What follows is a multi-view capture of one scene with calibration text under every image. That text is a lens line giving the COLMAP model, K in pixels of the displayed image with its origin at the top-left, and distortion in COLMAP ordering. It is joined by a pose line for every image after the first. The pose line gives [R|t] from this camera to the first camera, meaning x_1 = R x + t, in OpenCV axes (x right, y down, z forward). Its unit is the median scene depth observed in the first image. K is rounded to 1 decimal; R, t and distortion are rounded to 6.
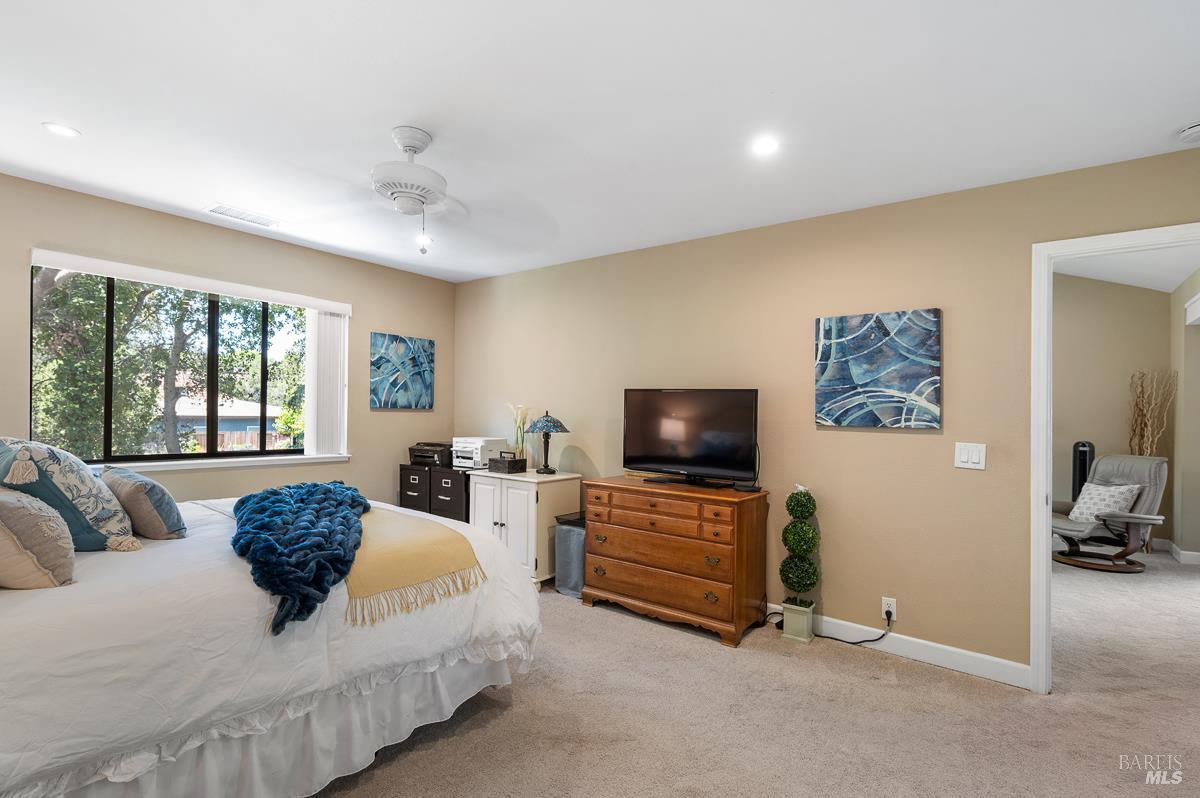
lens RADIAL K [[581.3, 0, 582.3], [0, 581.3, 413.0], [0, 0, 1]] dist [-0.001831, -0.000626]
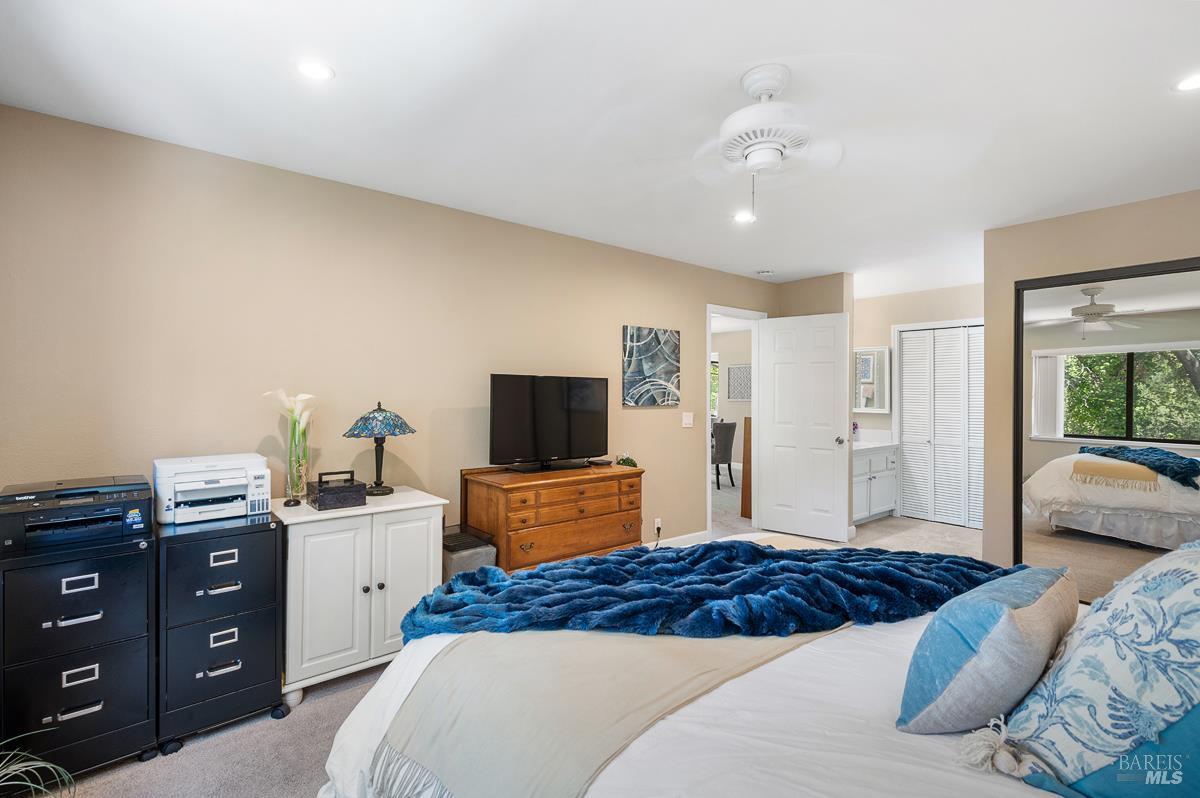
lens RADIAL K [[547.8, 0, 612.3], [0, 547.8, 380.0], [0, 0, 1]] dist [-0.003695, 0.000756]
pose [[0.192415, -0.007708, 0.981283, -0.854670], [-0.010089, 0.999901, 0.009832, -0.051469], [-0.981262, -0.011792, 0.192318, 0.813633]]
